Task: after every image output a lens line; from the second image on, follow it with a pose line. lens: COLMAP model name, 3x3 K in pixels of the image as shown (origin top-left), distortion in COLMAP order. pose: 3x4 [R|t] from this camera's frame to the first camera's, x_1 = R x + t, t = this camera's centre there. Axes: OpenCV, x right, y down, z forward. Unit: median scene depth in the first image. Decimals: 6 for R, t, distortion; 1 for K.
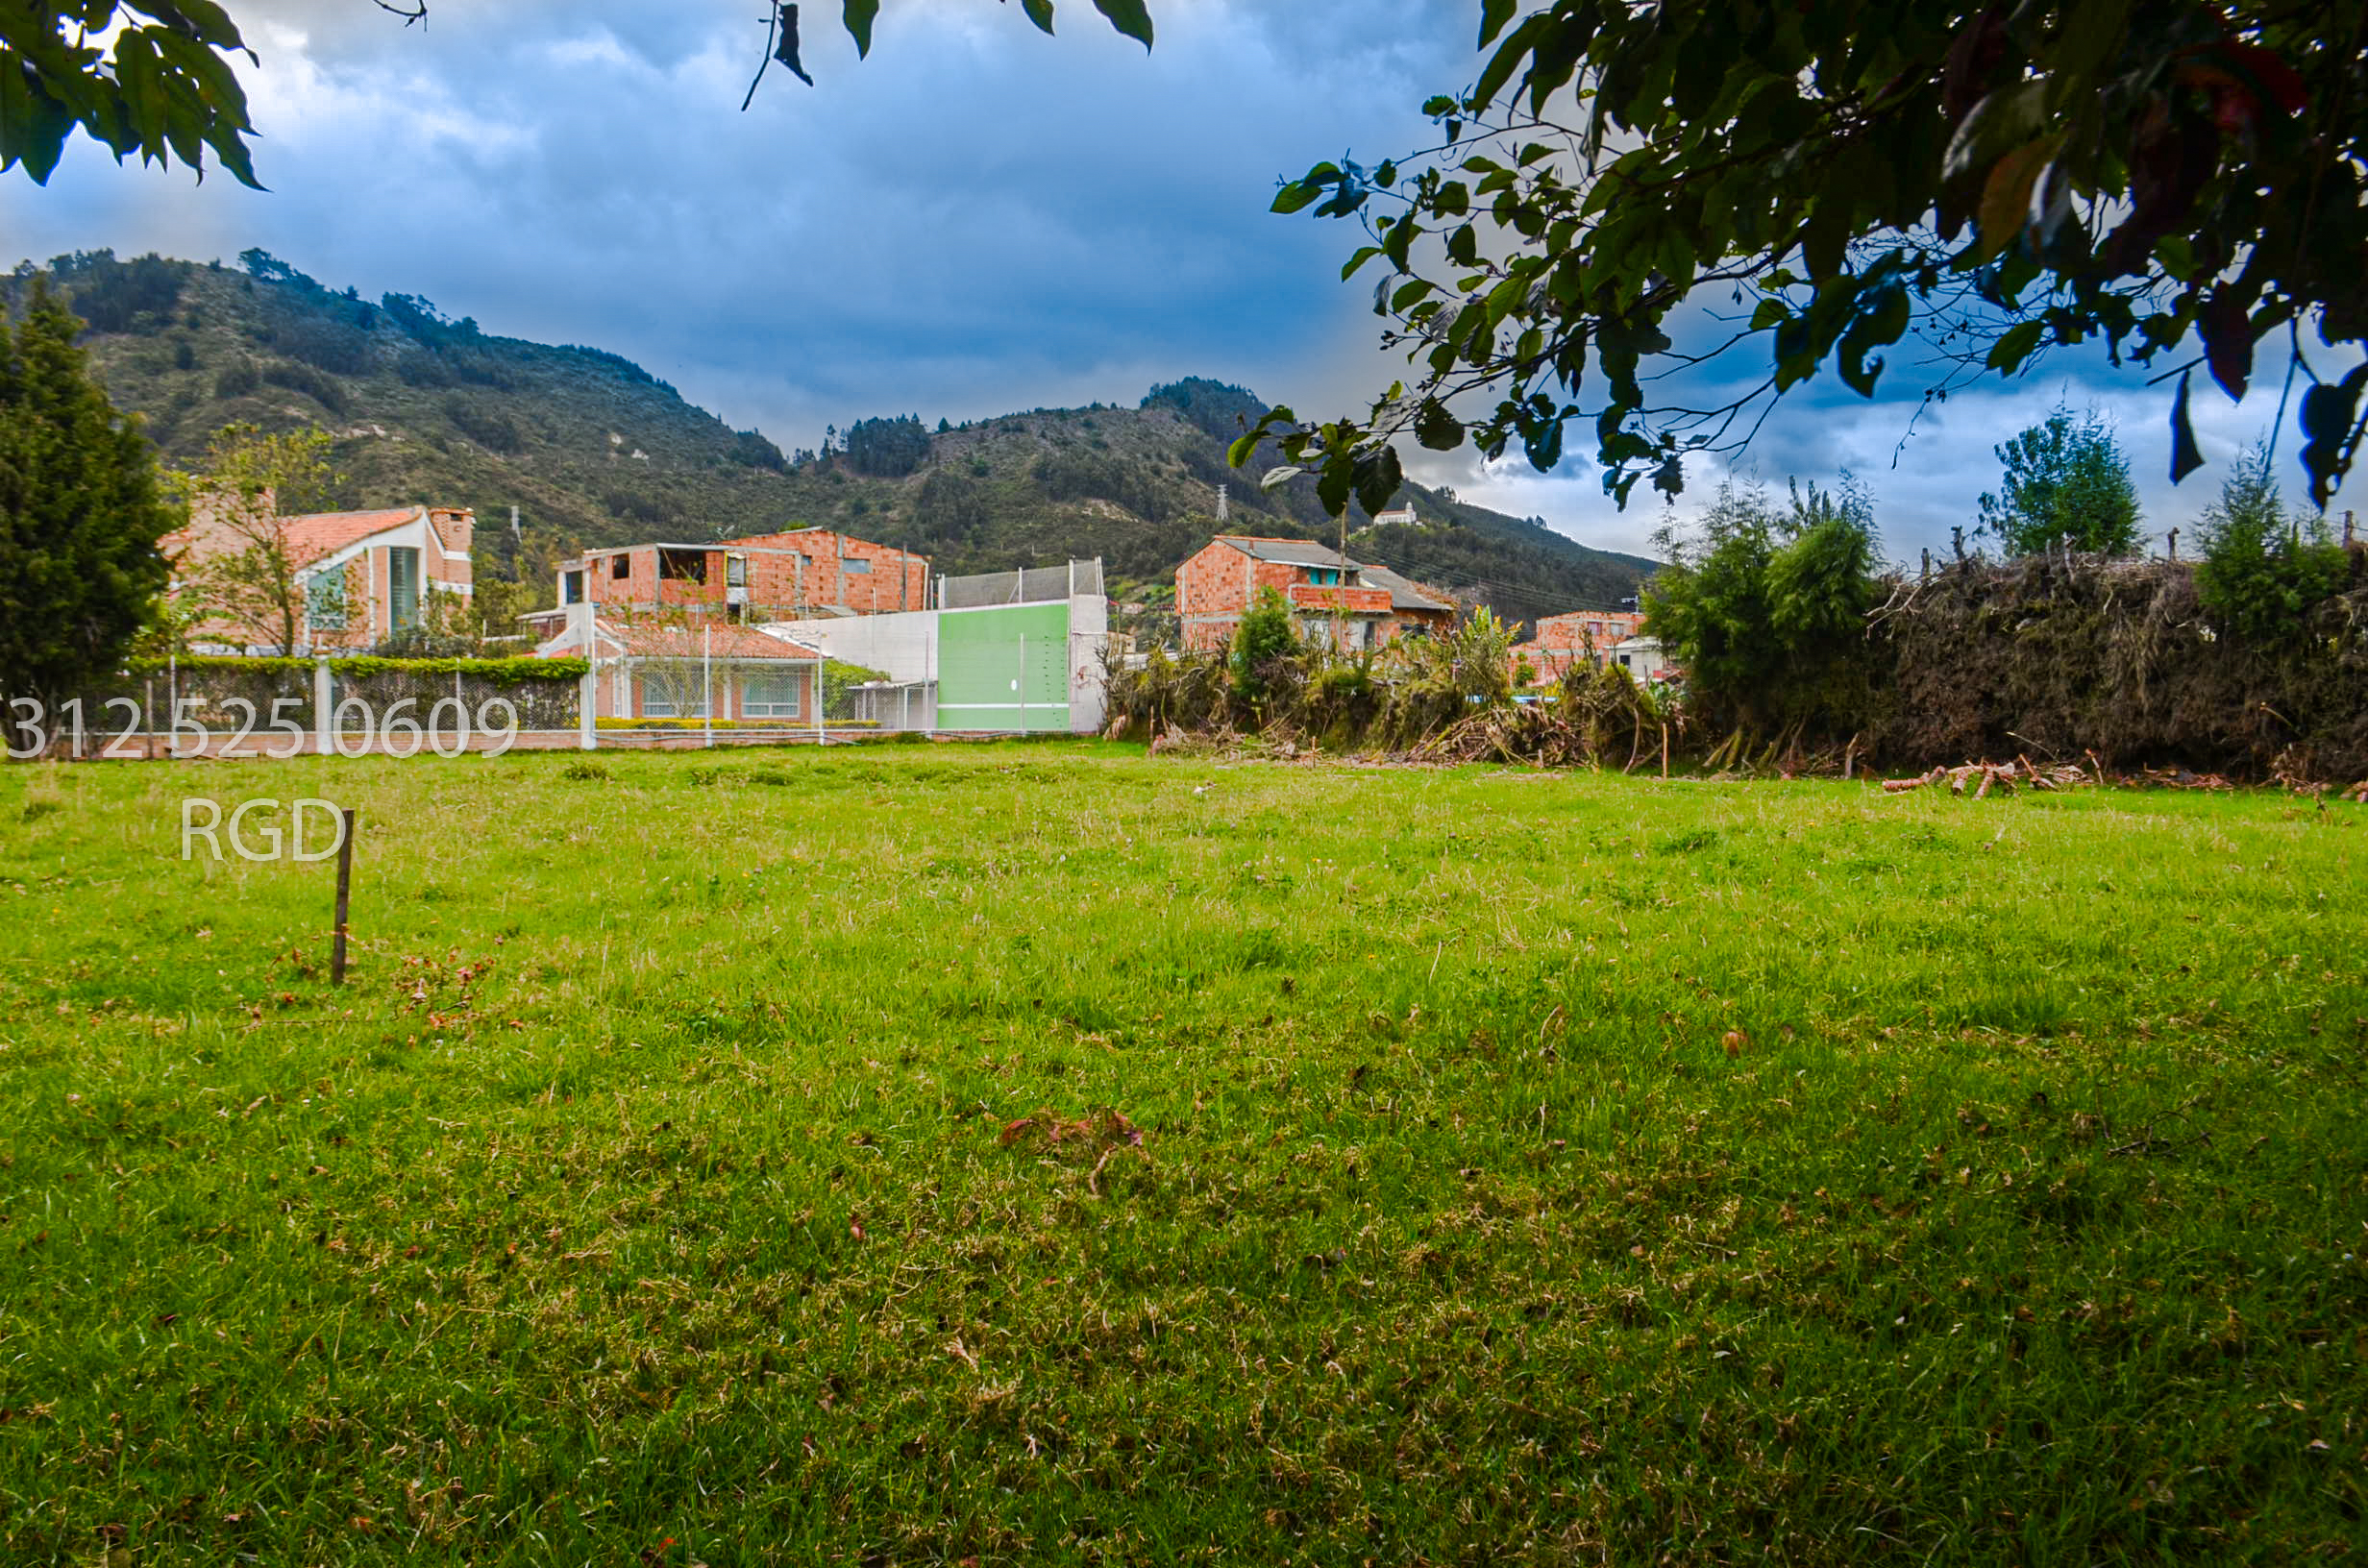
lens RADIAL K [[1998.3, 0, 1207.1], [0, 1998.3, 787.0], [0, 0, 1]] dist [-0.018106, 0.001765]
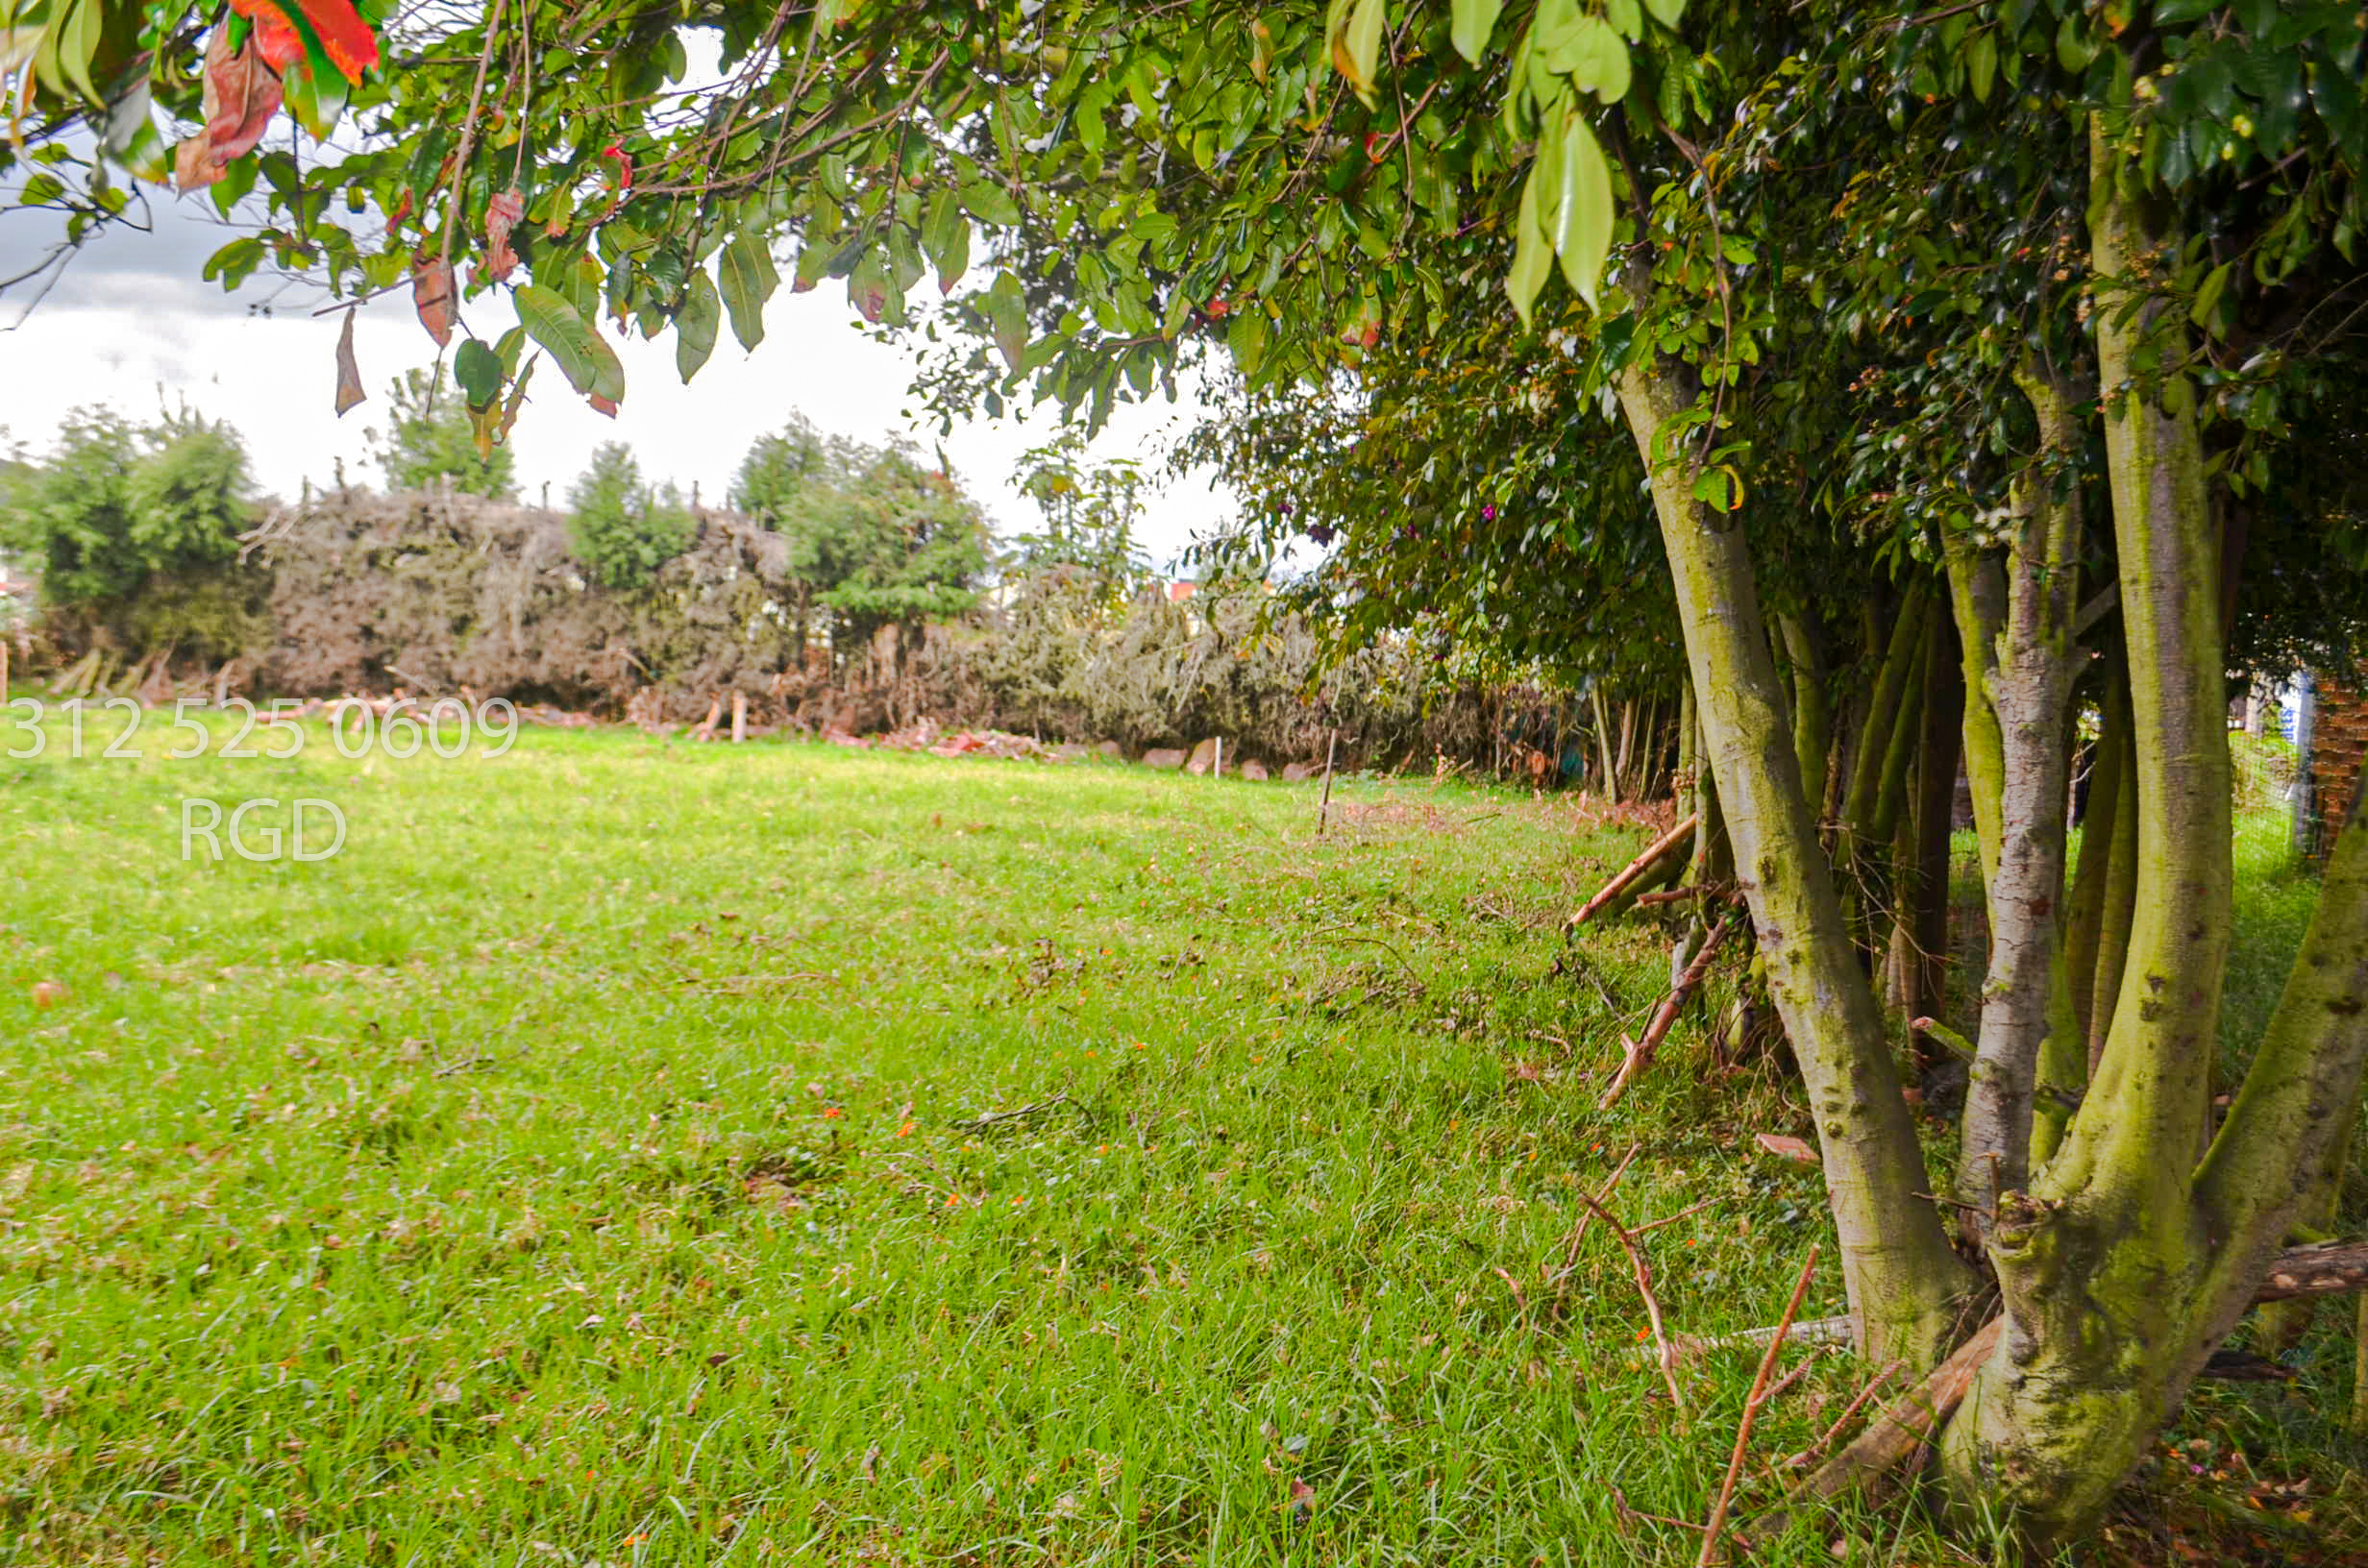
lens RADIAL K [[1998.3, 0, 1183.3], [0, 1998.3, 784.4], [0, 0, 1]] dist [-0.018106, 0.001765]
pose [[0.729976, -0.000324, 0.683472, 0.020916], [-0.020575, 0.999536, 0.022449, 0.001293], [-0.683163, -0.030450, 0.729631, -0.010424]]
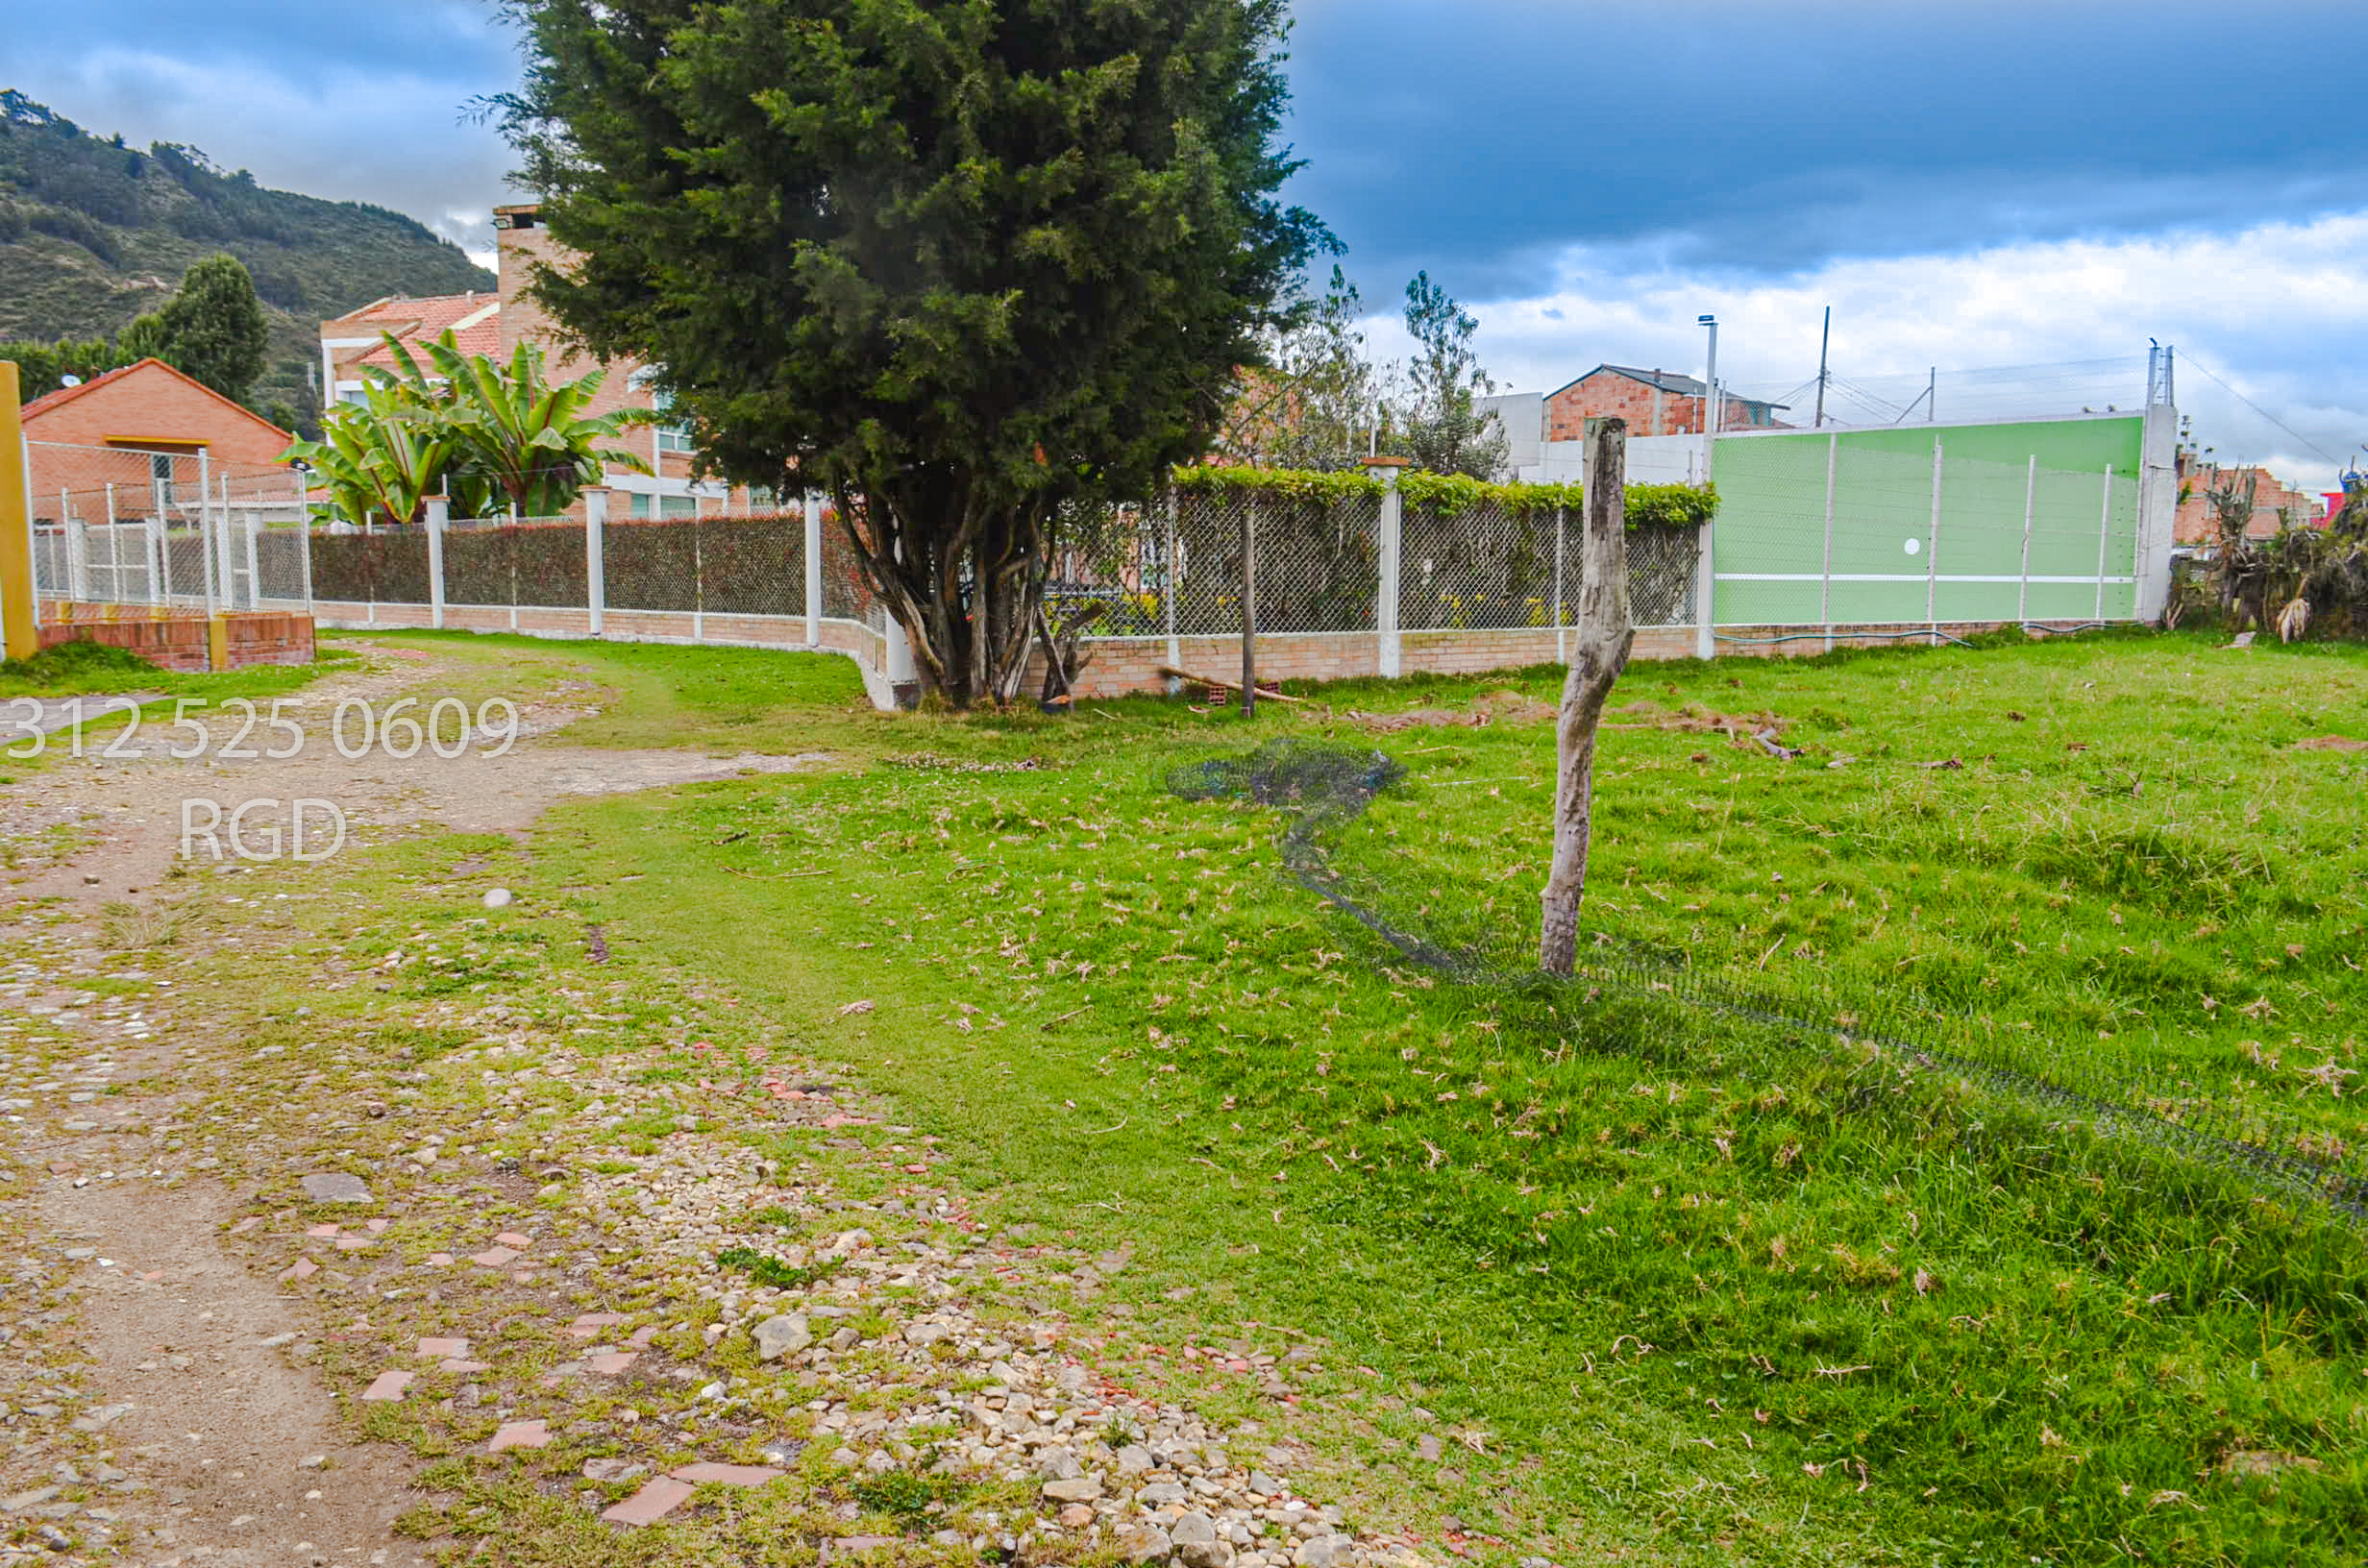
lens RADIAL K [[1803.6, 0, 1191.6], [0, 1803.6, 788.4], [0, 0, 1]] dist [-0.017243, -0.001696]
pose [[0.990504, -0.009469, 0.137160, -0.525171], [-0.001602, 0.996763, 0.080378, -0.023632], [-0.137477, -0.079834, 0.987282, 0.548913]]
